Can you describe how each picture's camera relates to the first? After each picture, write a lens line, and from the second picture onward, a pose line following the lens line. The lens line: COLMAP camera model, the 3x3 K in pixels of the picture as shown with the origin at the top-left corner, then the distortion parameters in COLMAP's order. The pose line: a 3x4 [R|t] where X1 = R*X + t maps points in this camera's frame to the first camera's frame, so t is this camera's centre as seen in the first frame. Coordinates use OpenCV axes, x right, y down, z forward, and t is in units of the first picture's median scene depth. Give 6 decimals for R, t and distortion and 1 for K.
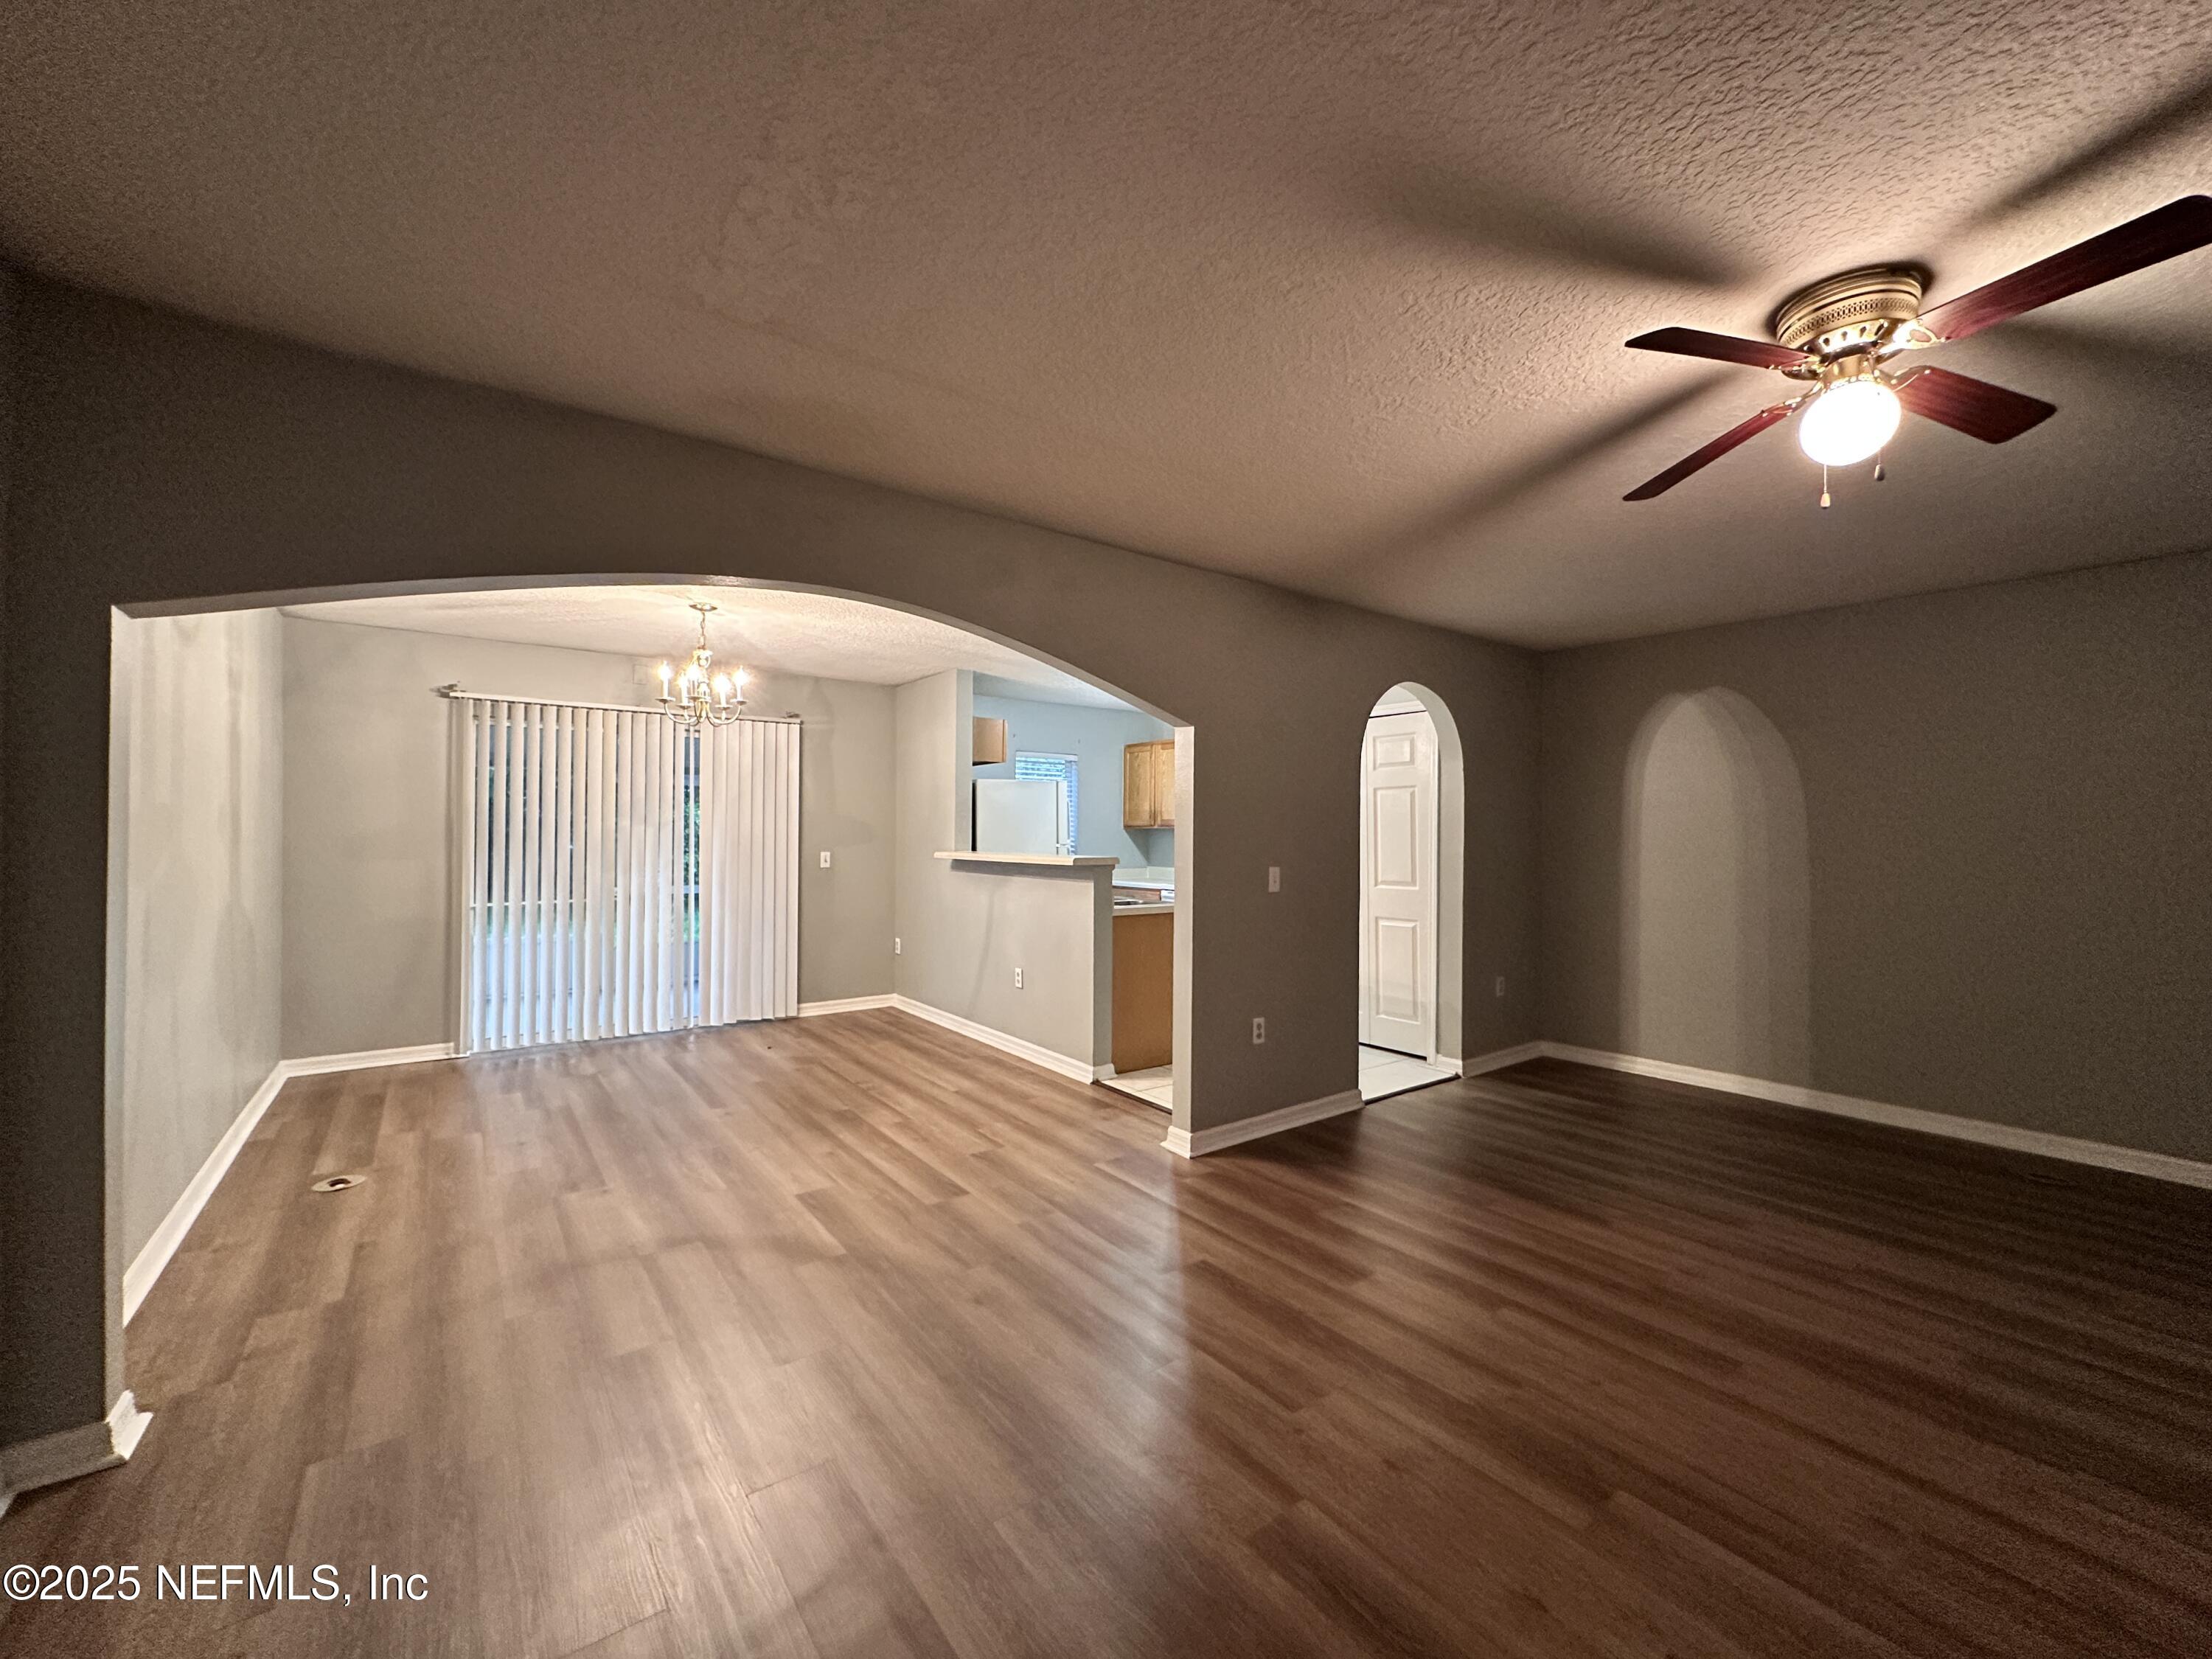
lens RADIAL K [[877.7, 0, 1103.0], [0, 877.7, 830.6], [0, 0, 1]] dist [-0.000933, -0.000128]
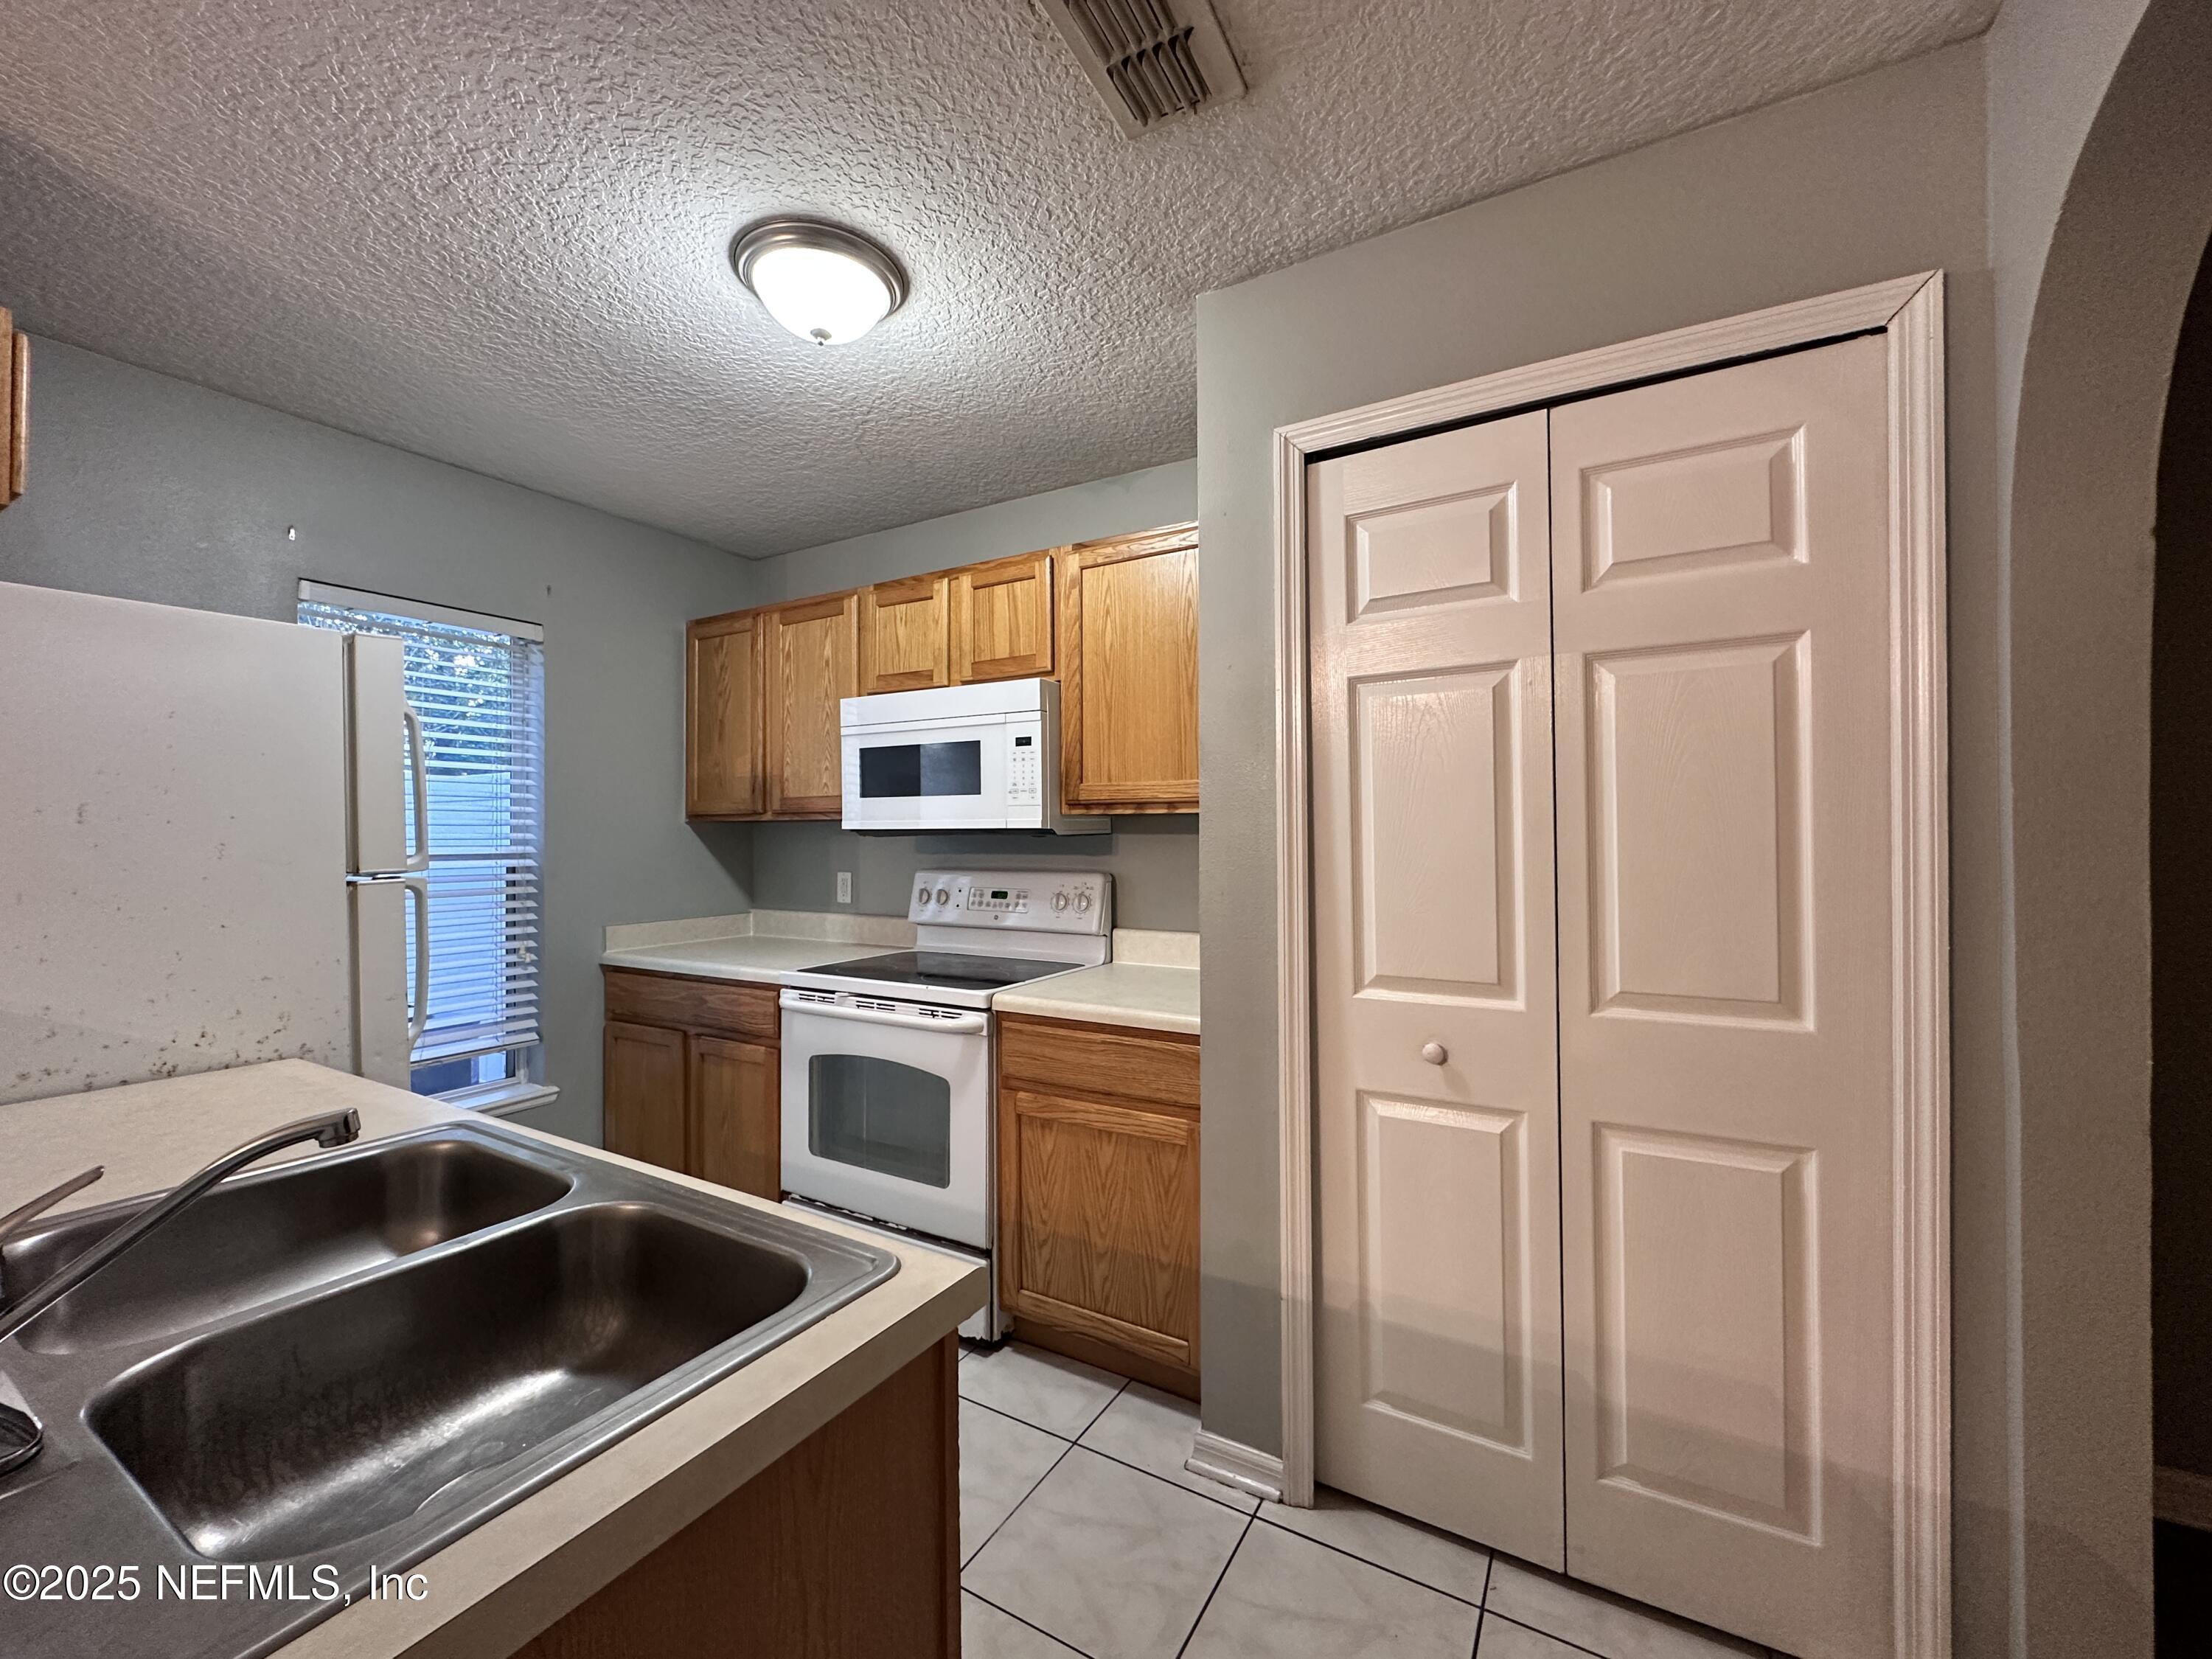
lens RADIAL K [[877.7, 0, 1103.0], [0, 877.7, 830.6], [0, 0, 1]] dist [-0.000933, -0.000128]
pose [[0.920307, -0.008633, 0.391101, 0.071602], [0.009966, 0.999949, -0.001376, 0.006850], [-0.391069, 0.005164, 0.920347, 0.921771]]
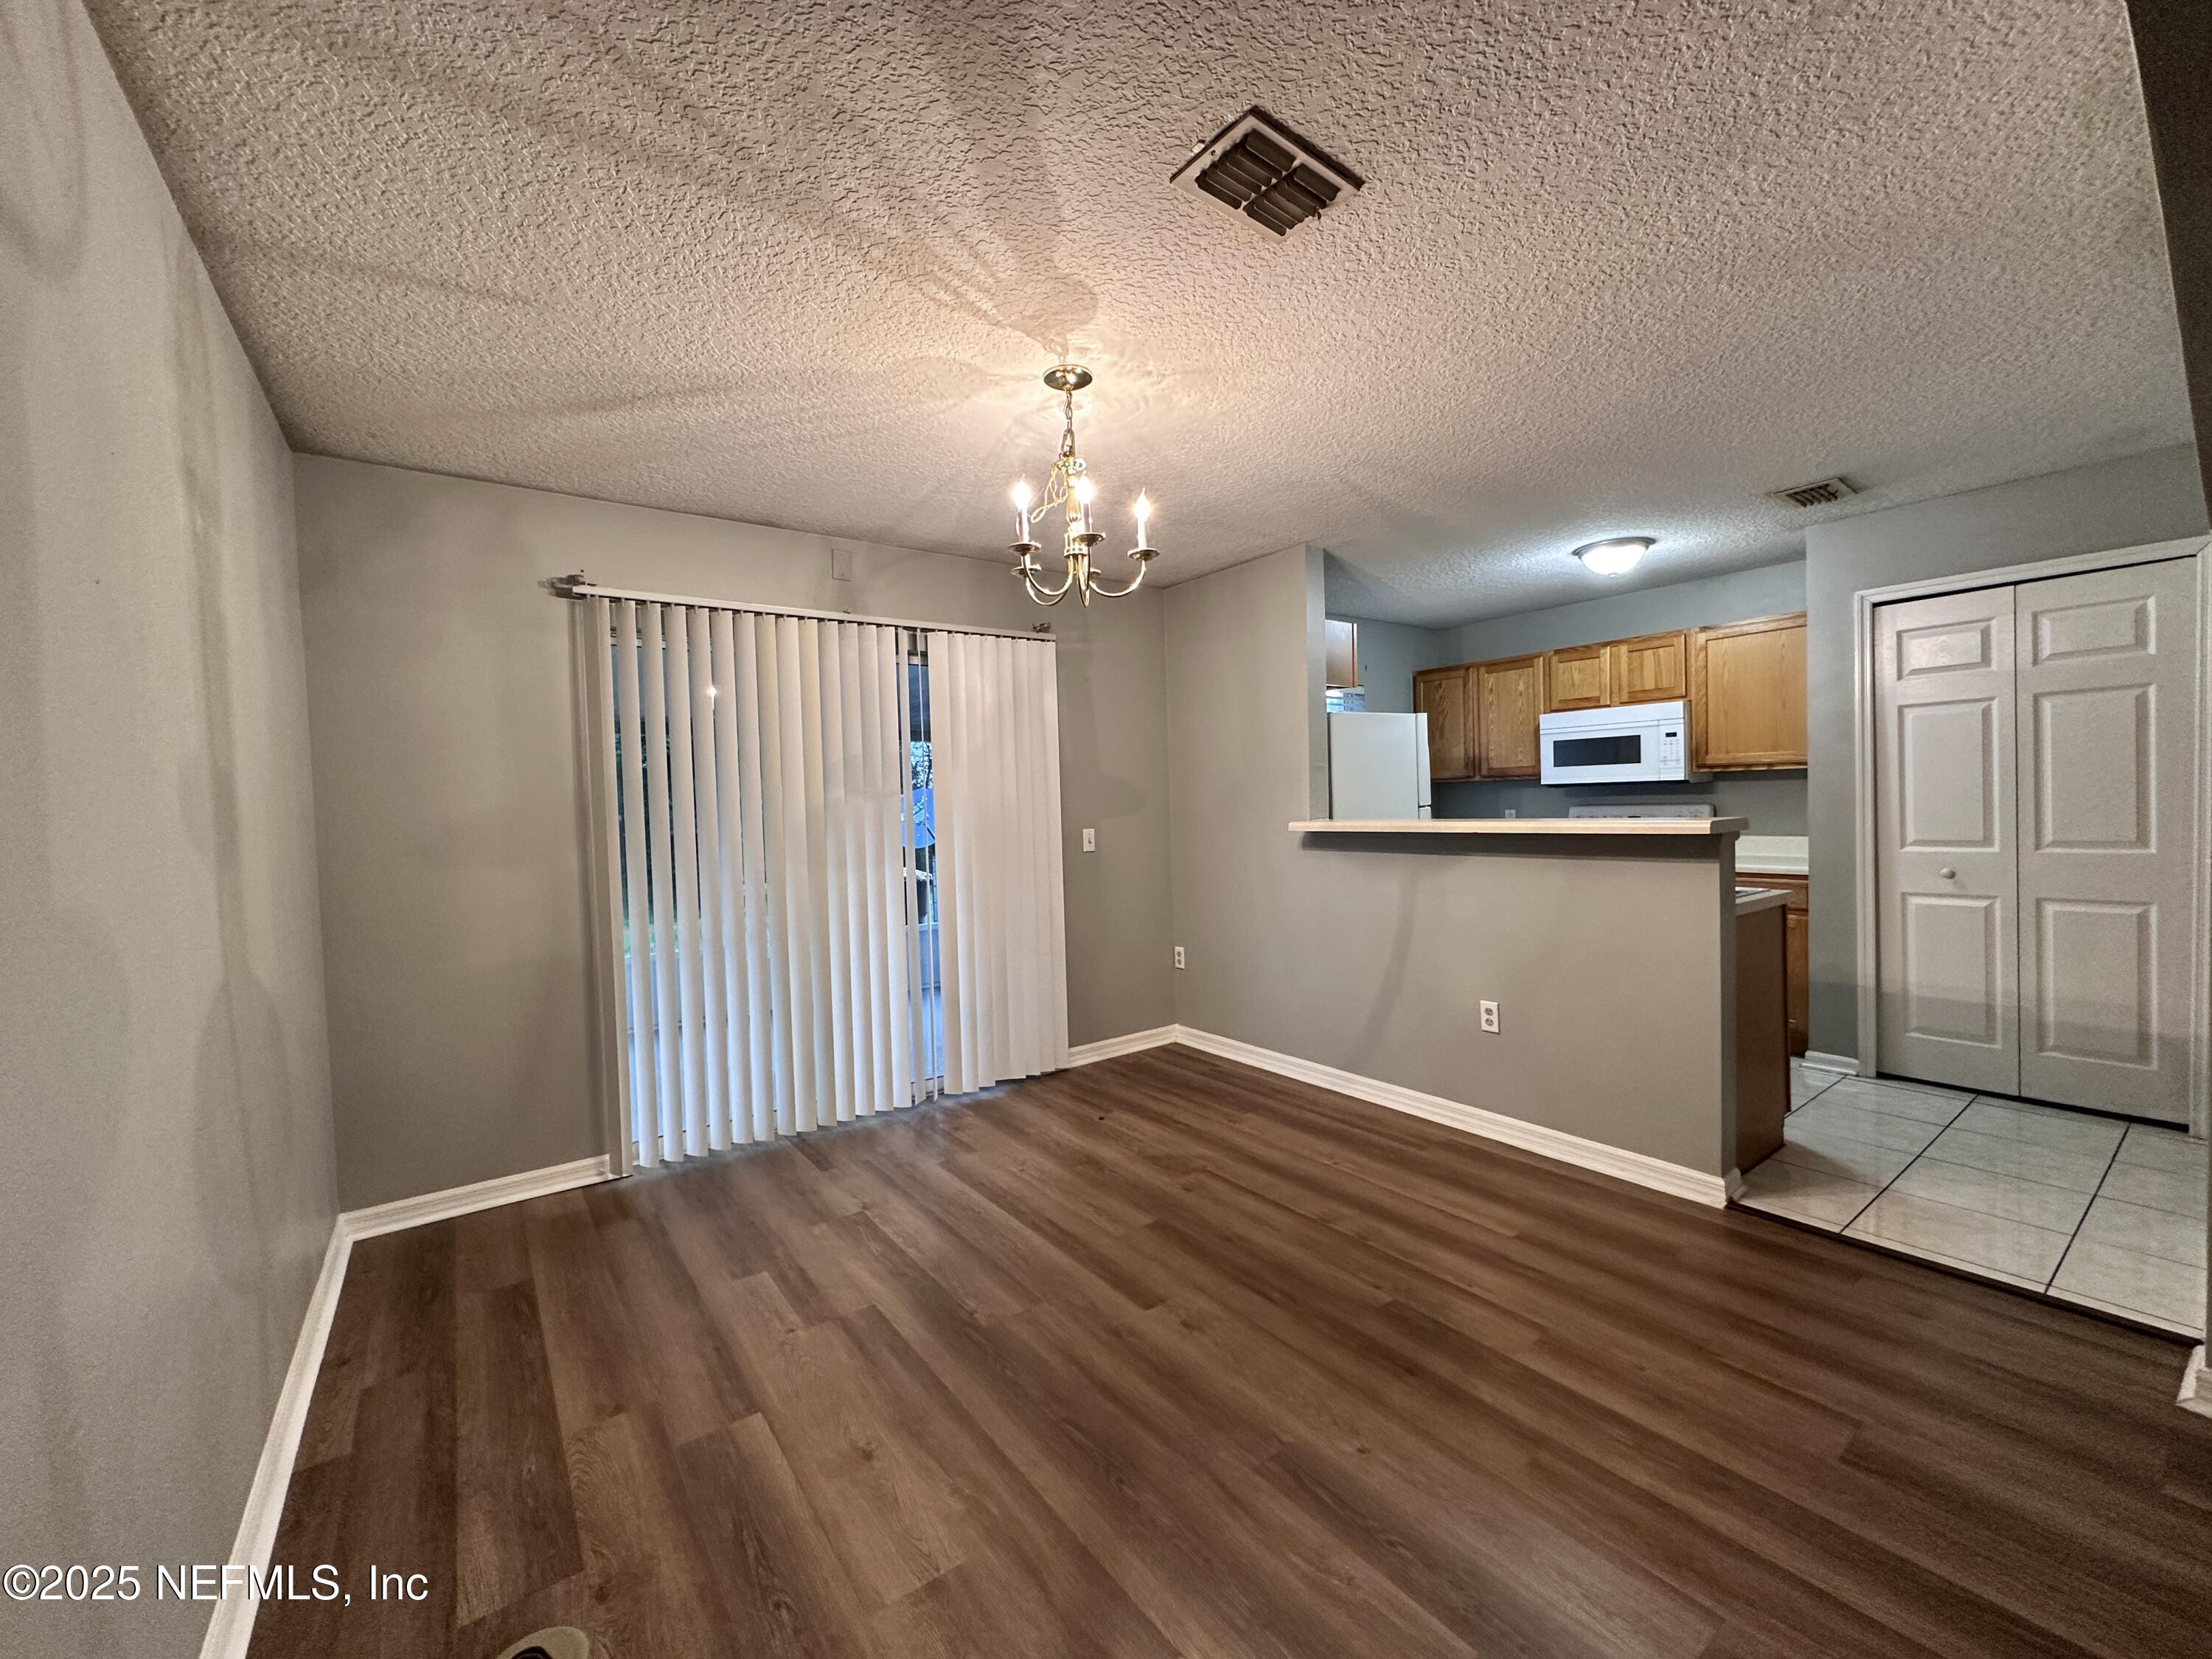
lens RADIAL K [[877.7, 0, 1103.0], [0, 877.7, 830.6], [0, 0, 1]] dist [-0.000933, -0.000128]
pose [[0.999268, -0.036669, -0.010892, -0.402012], [0.037017, 0.998745, 0.033749, 0.004117], [0.009641, -0.034127, 0.999371, 0.417145]]
